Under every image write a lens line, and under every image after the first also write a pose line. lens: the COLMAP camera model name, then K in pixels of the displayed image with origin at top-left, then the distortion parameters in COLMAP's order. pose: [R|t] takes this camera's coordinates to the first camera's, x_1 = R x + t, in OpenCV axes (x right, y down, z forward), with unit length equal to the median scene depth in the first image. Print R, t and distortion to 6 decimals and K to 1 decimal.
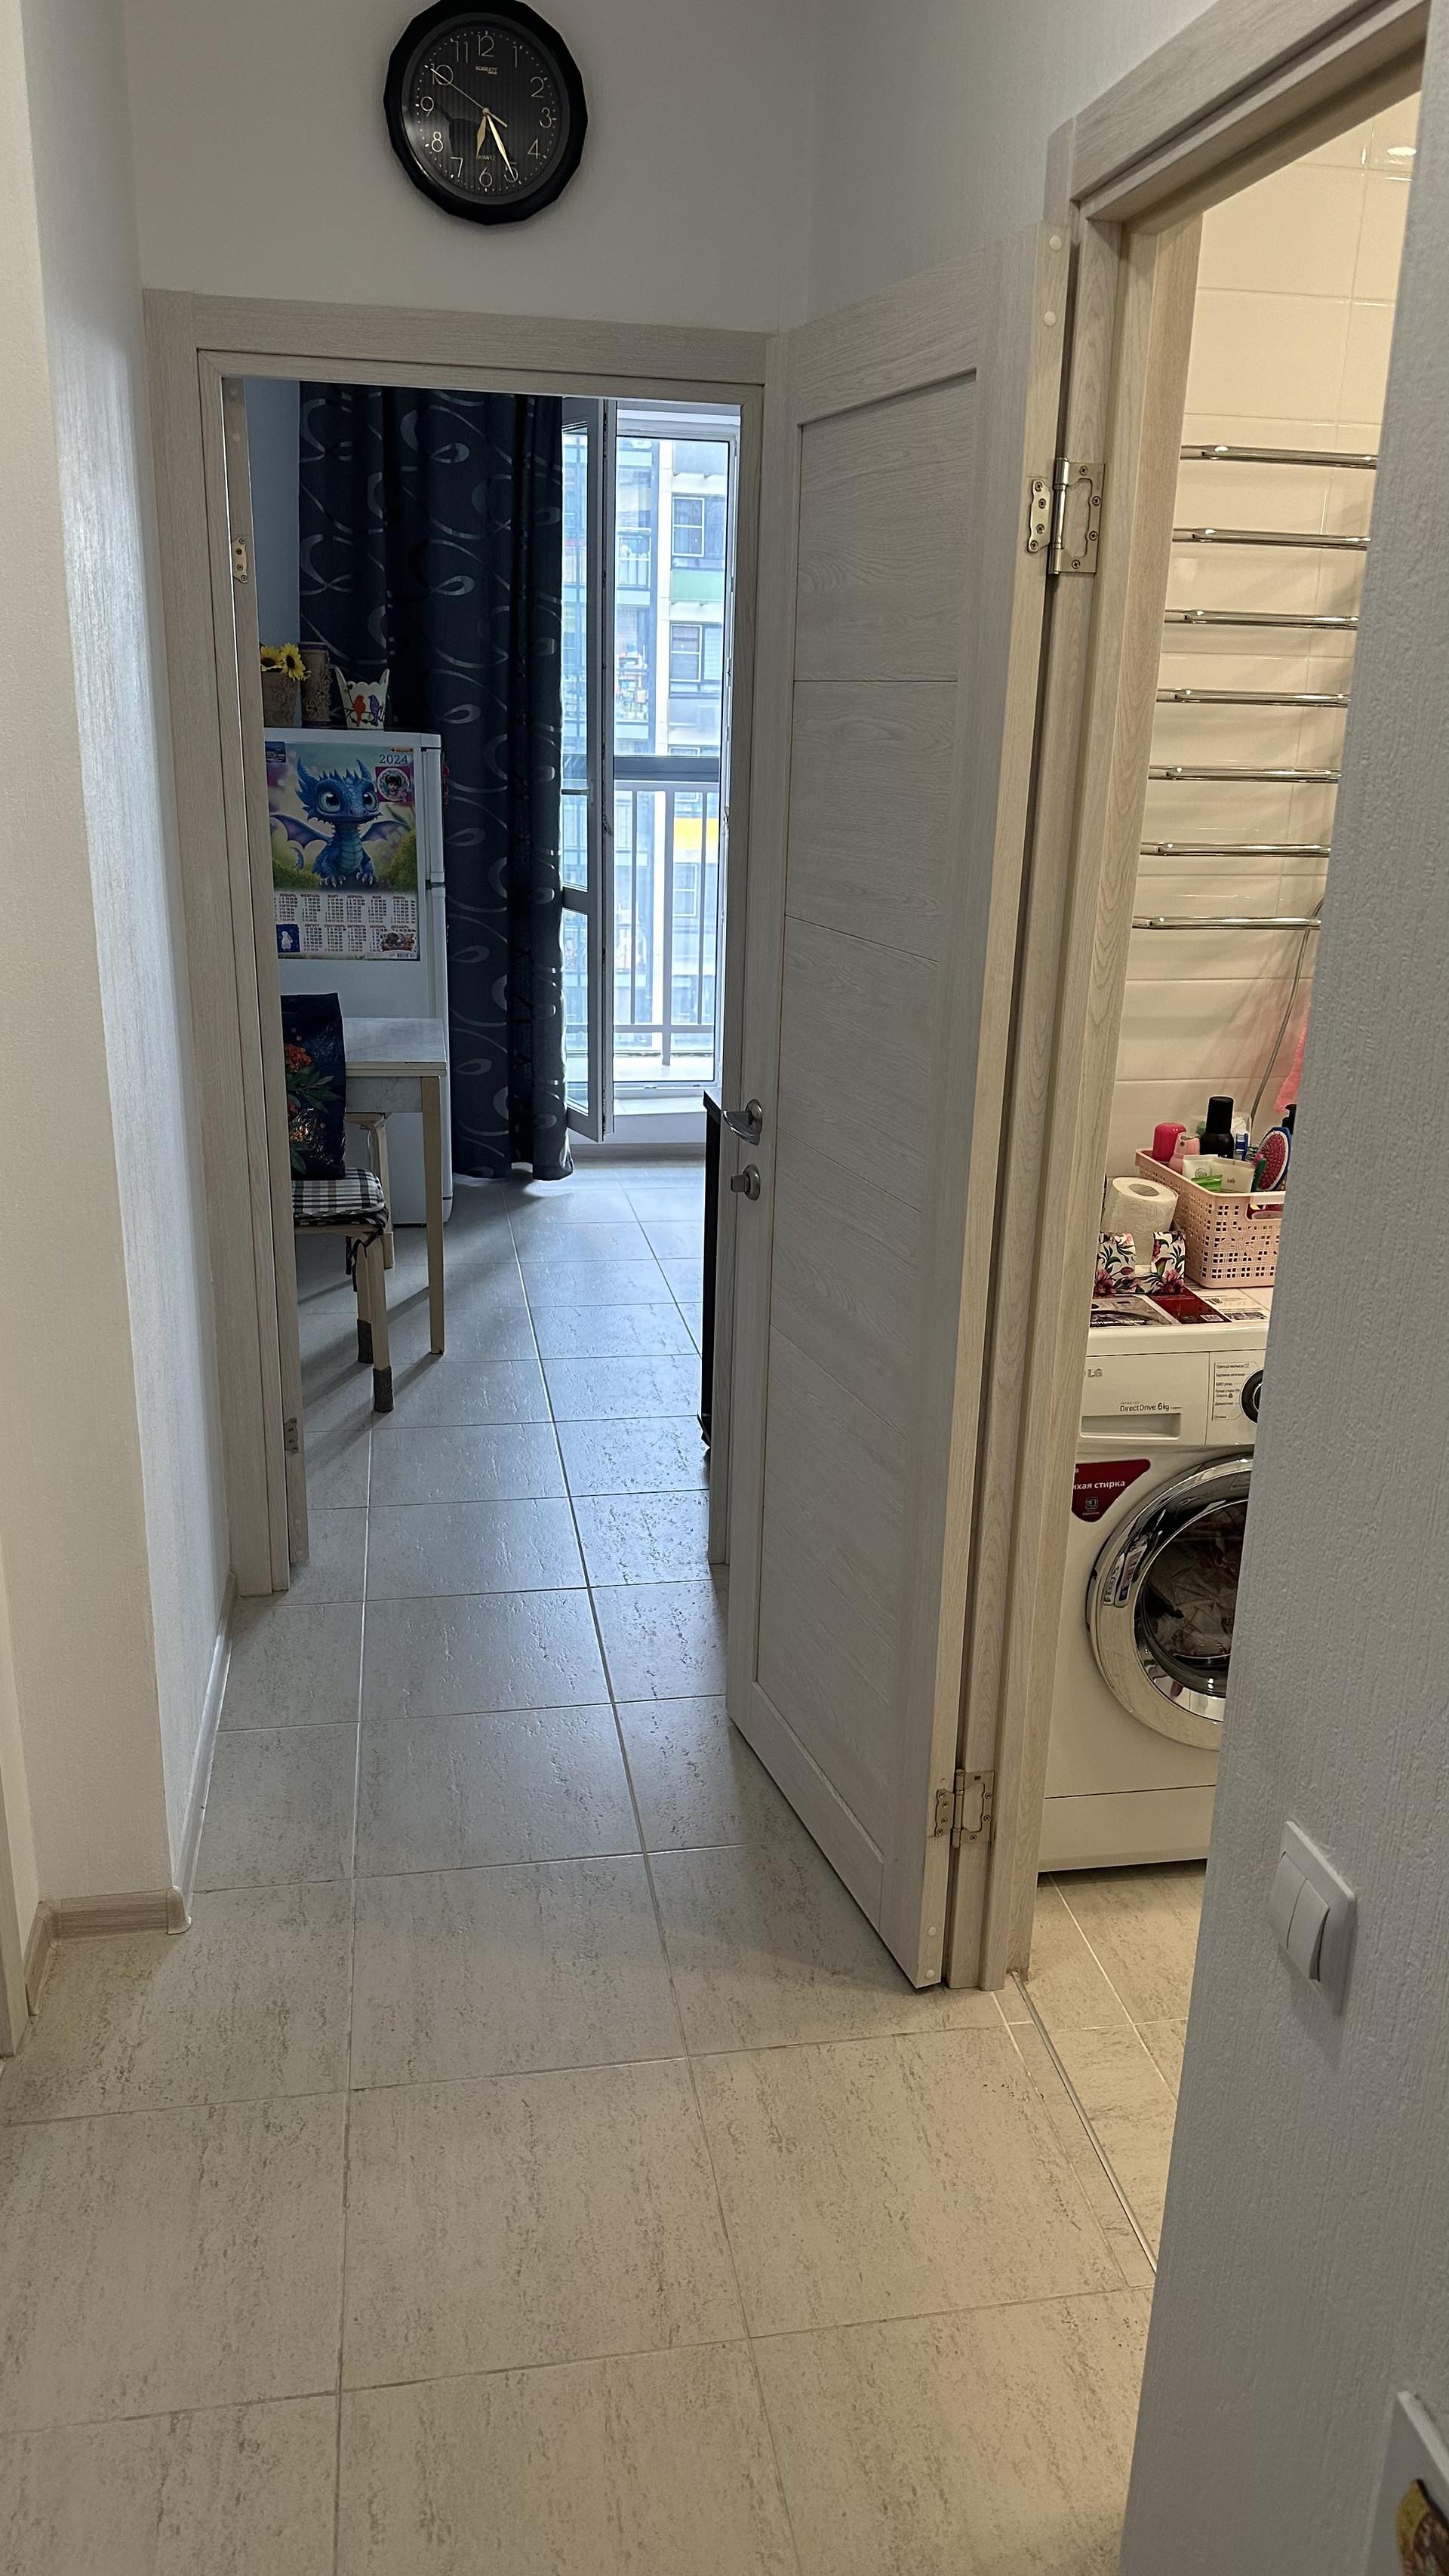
lens RADIAL K [[1829.7, 0, 739.6], [0, 1829.7, 1339.0], [0, 0, 1]] dist [0.033183, -0.051135]
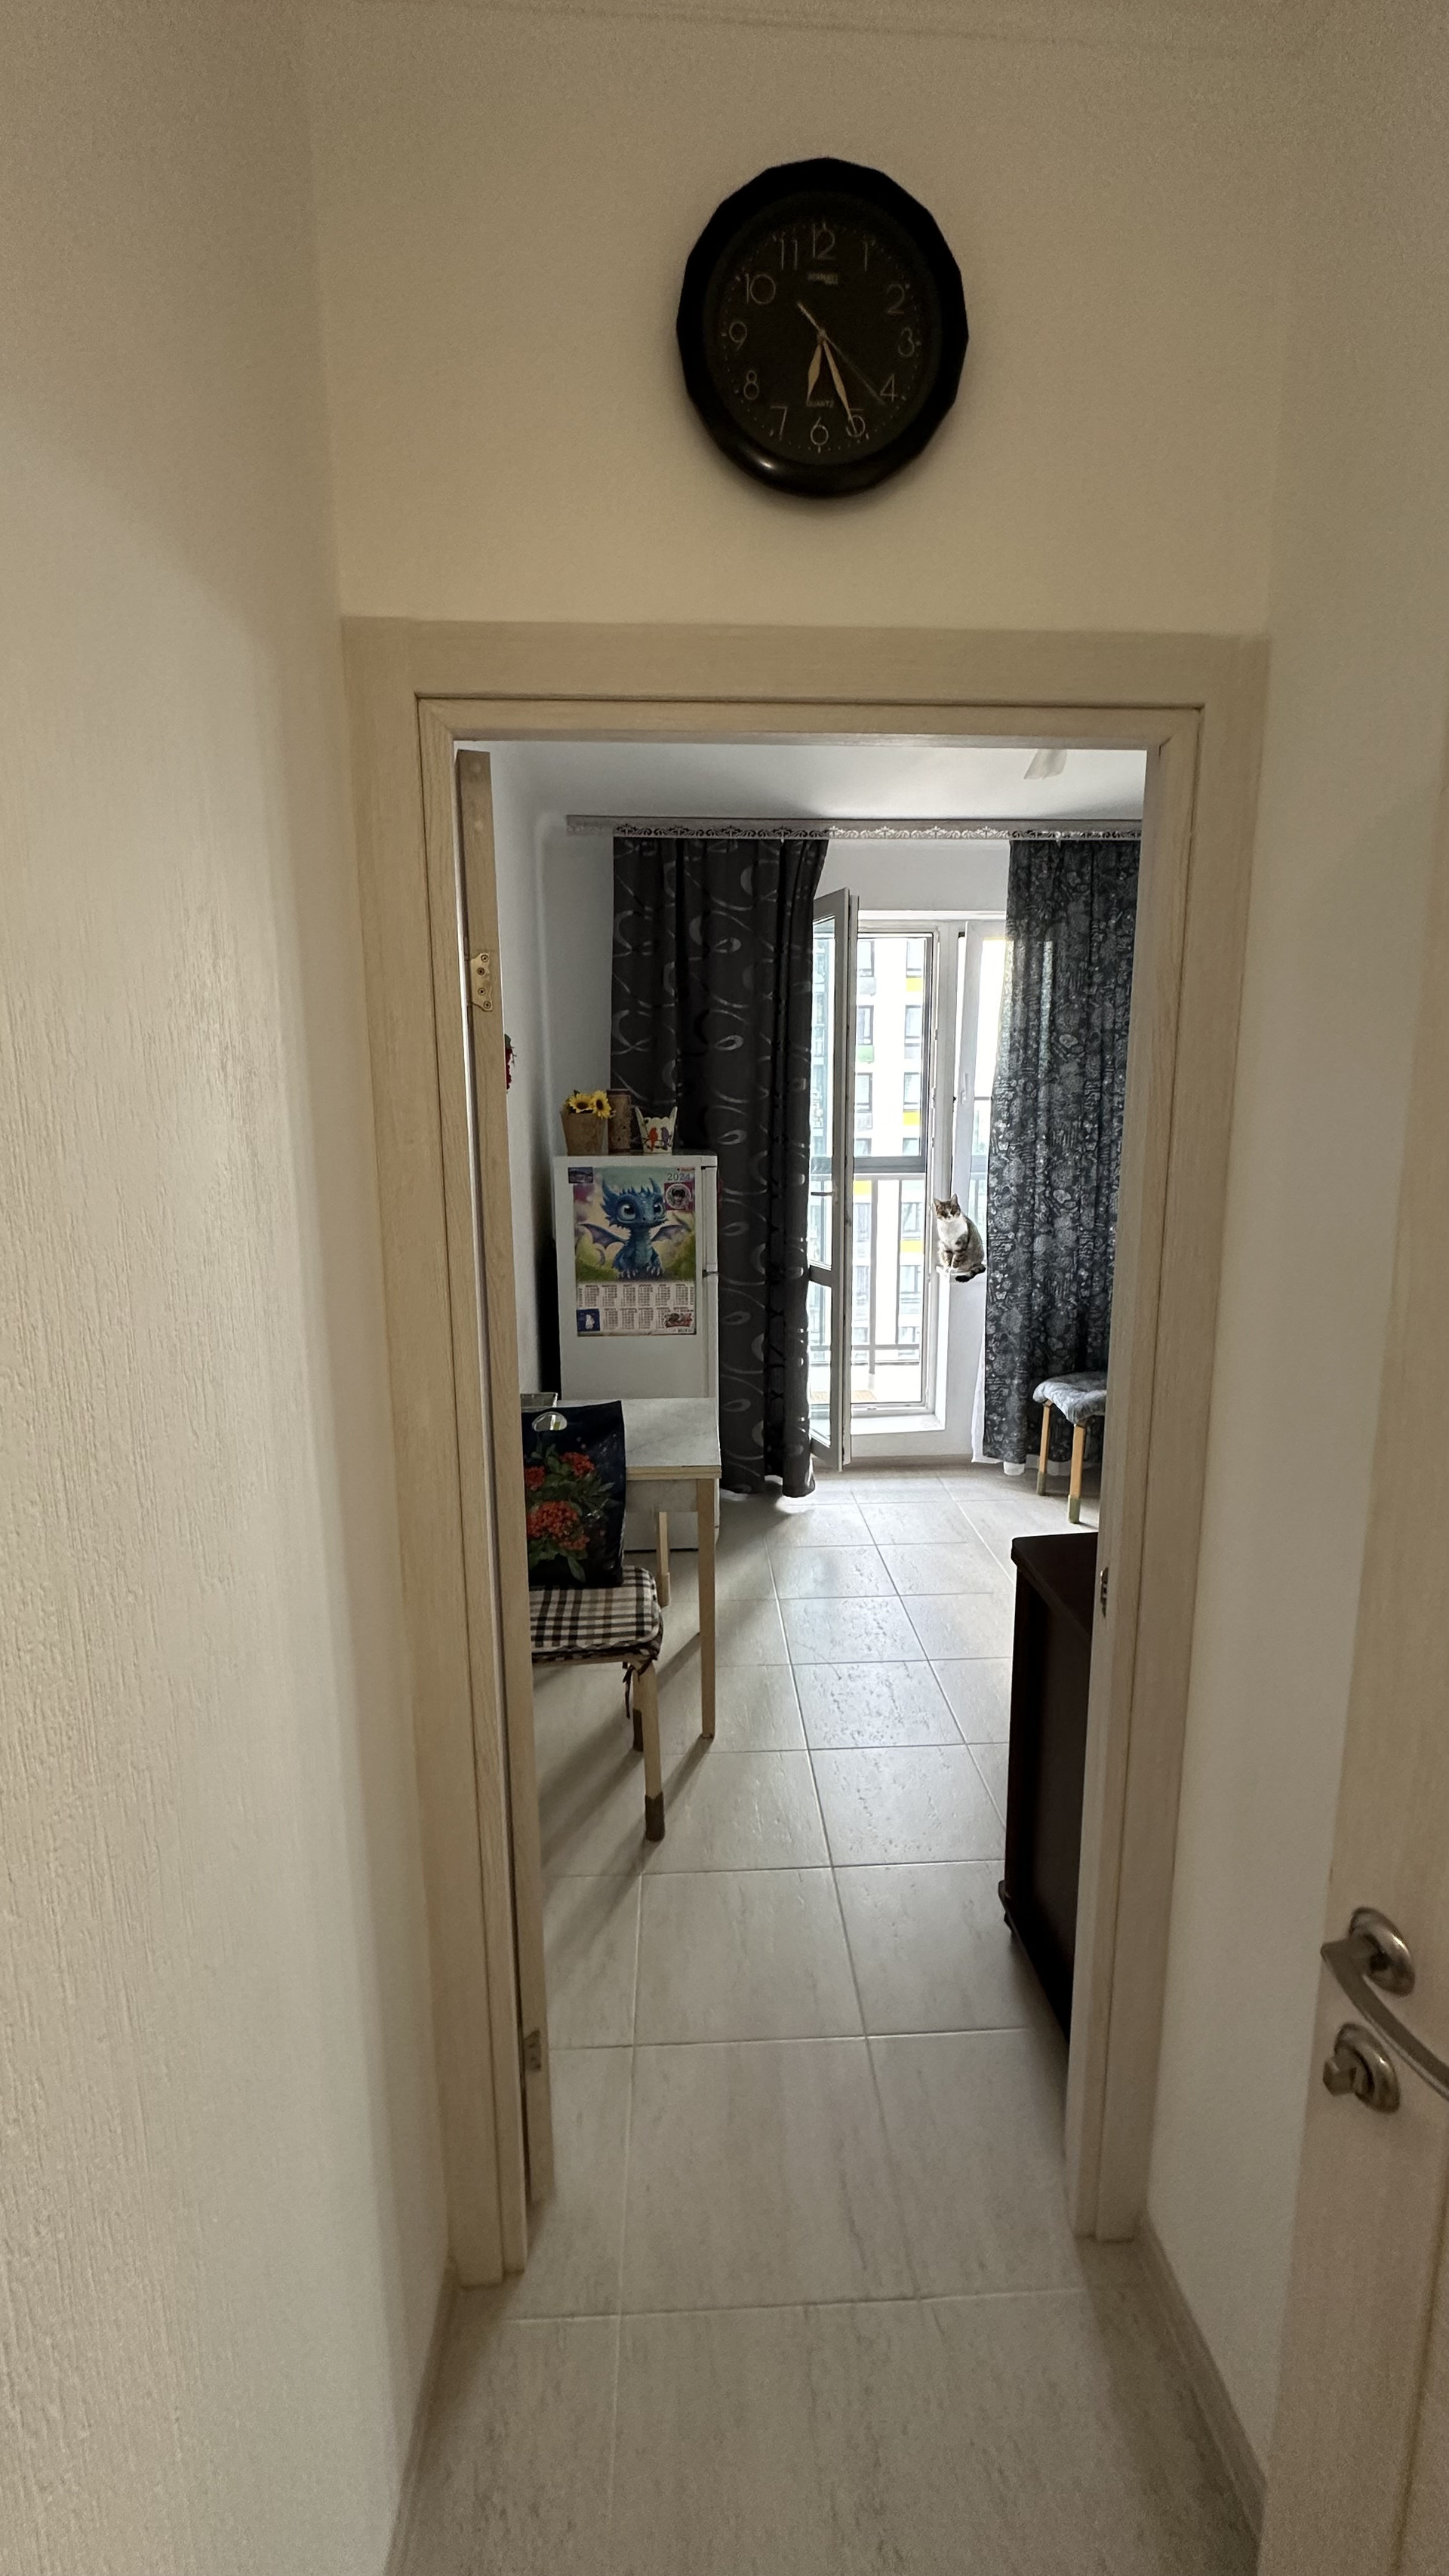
lens RADIAL K [[1028.1, 0, 717.8], [0, 1028.1, 1290.1], [0, 0, 1]] dist [0.000108, -0.000390]
pose [[0.989354, -0.011750, -0.145054, -0.063103], [-0.012542, 0.986143, -0.165424, -0.125713], [0.144988, 0.165482, 0.975497, 0.341691]]
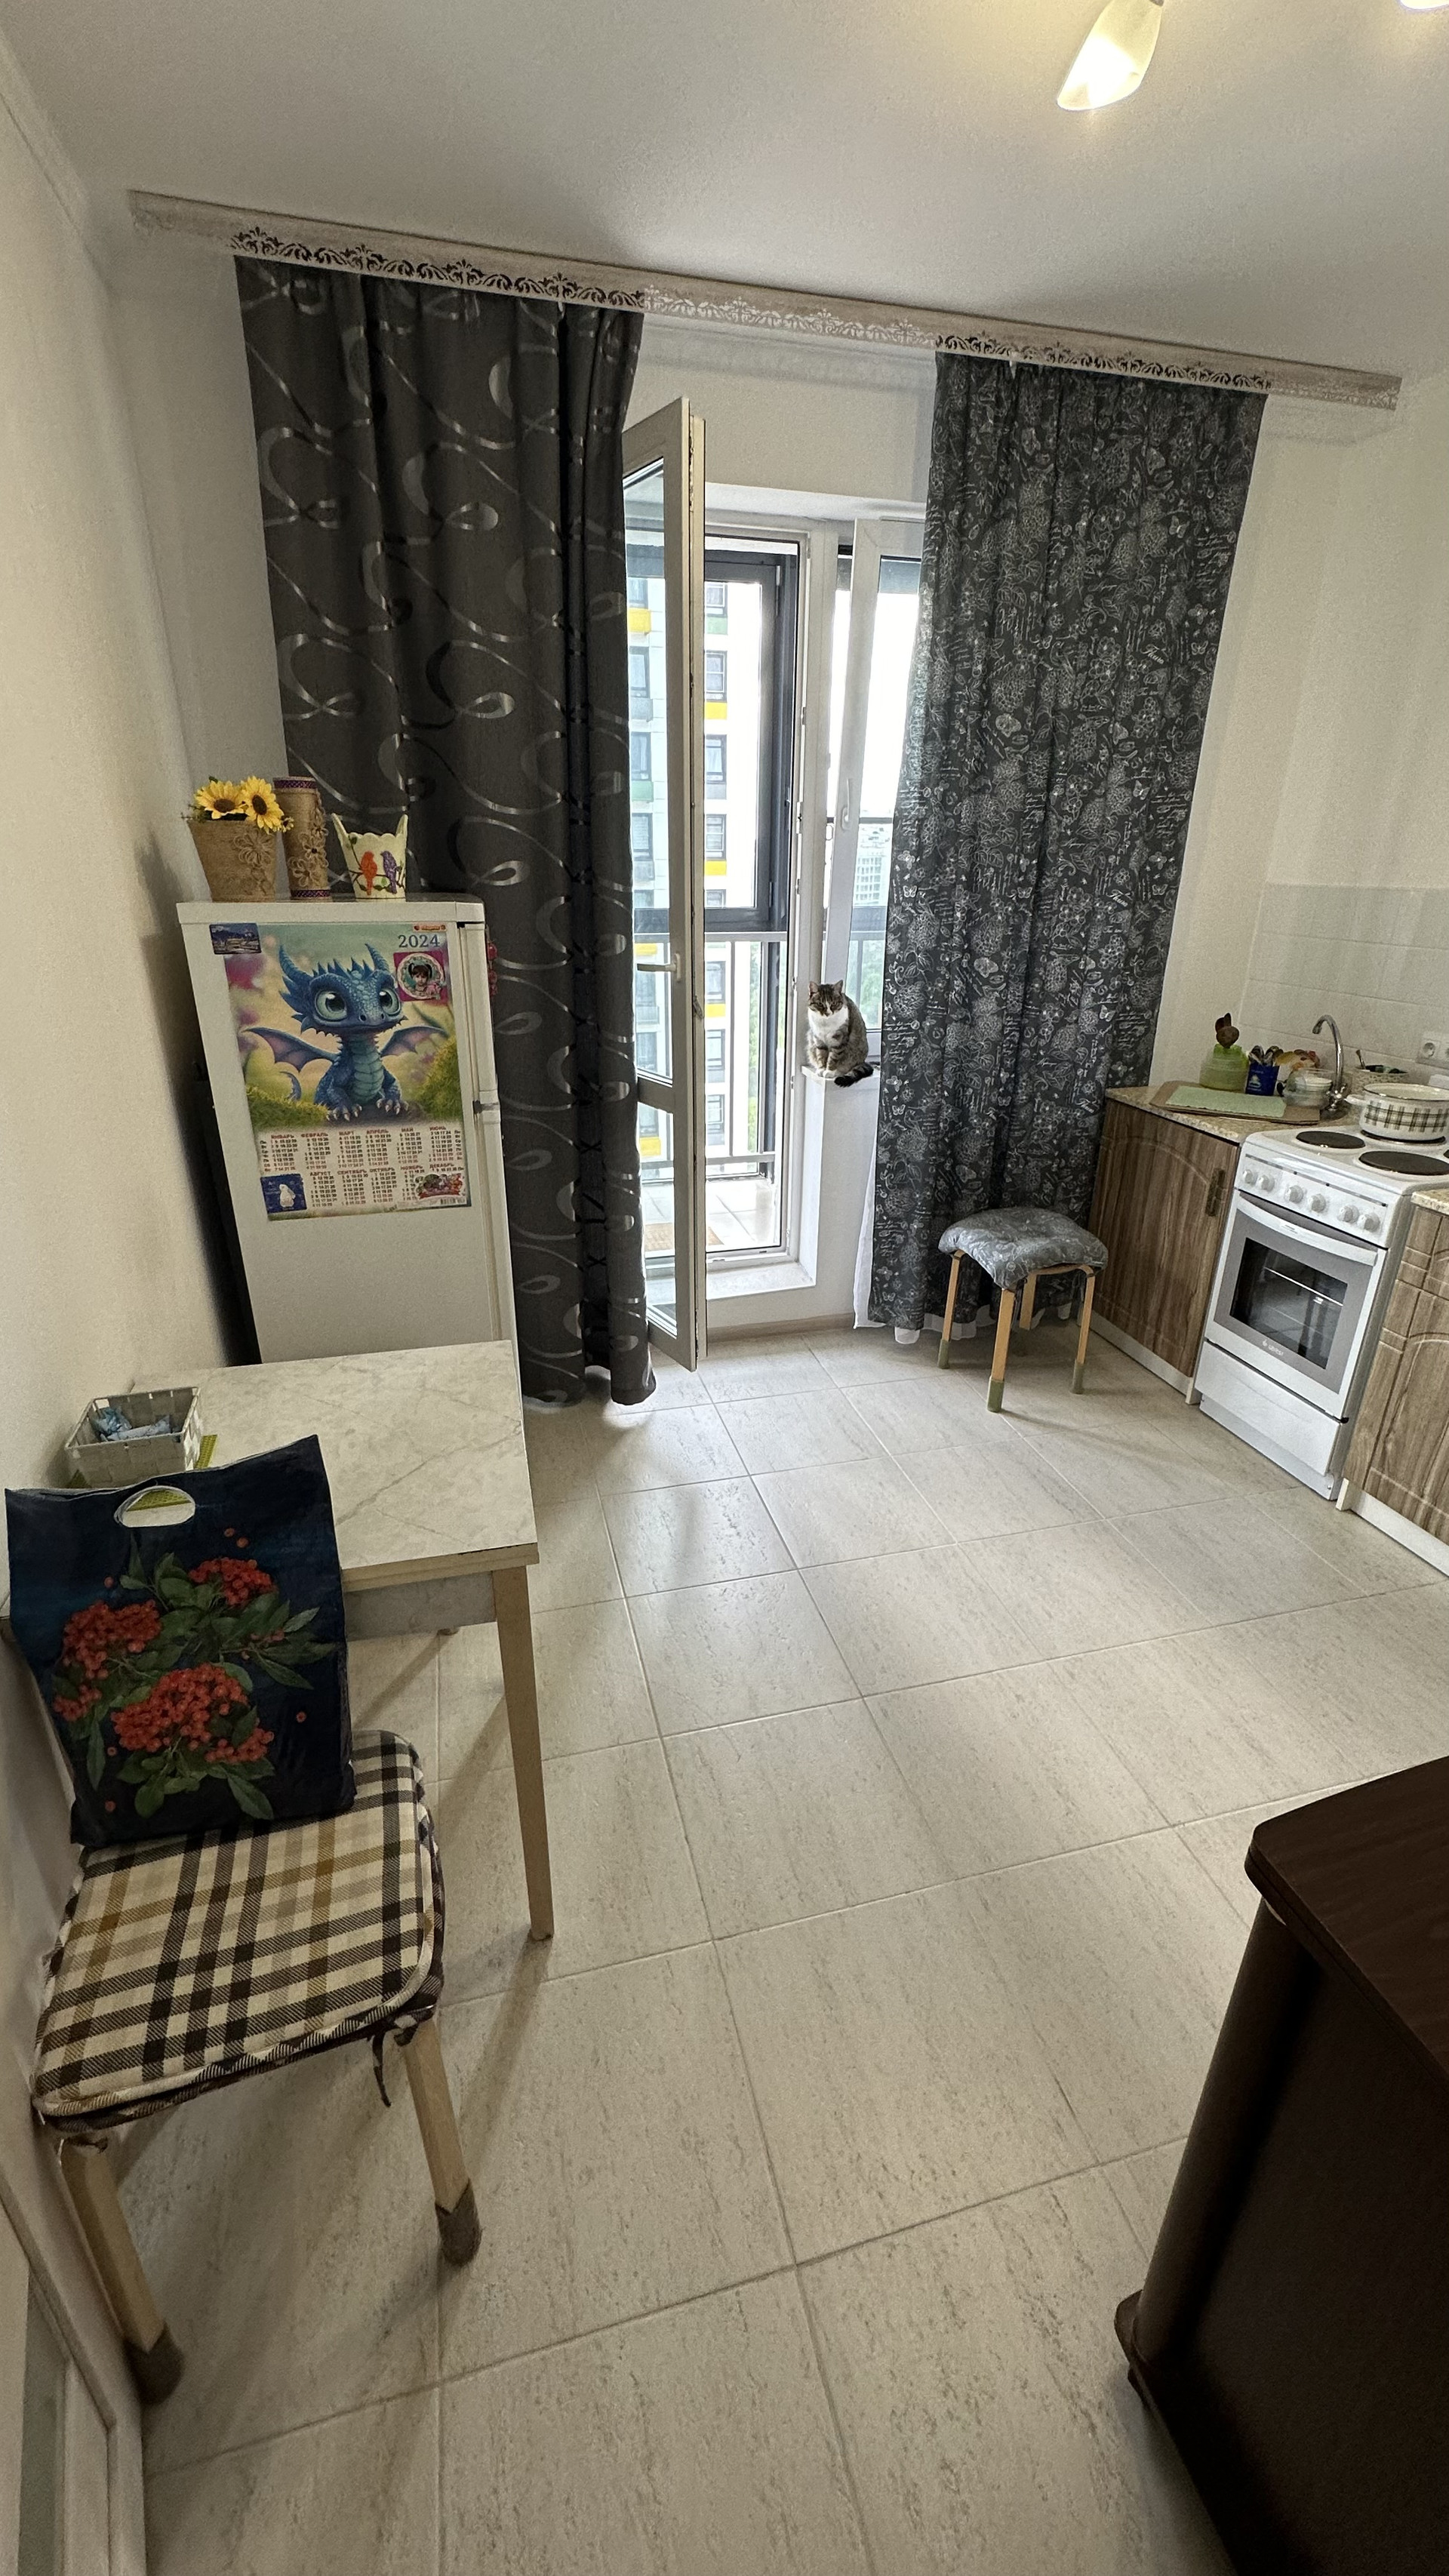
lens RADIAL K [[1028.1, 0, 723.0], [0, 1028.1, 1285.0], [0, 0, 1]] dist [0.000108, -0.000390]
pose [[0.997054, -0.050367, 0.057841, -0.098987], [0.047056, 0.997250, 0.057254, -0.196791], [-0.060566, -0.054363, 0.996683, 0.579224]]
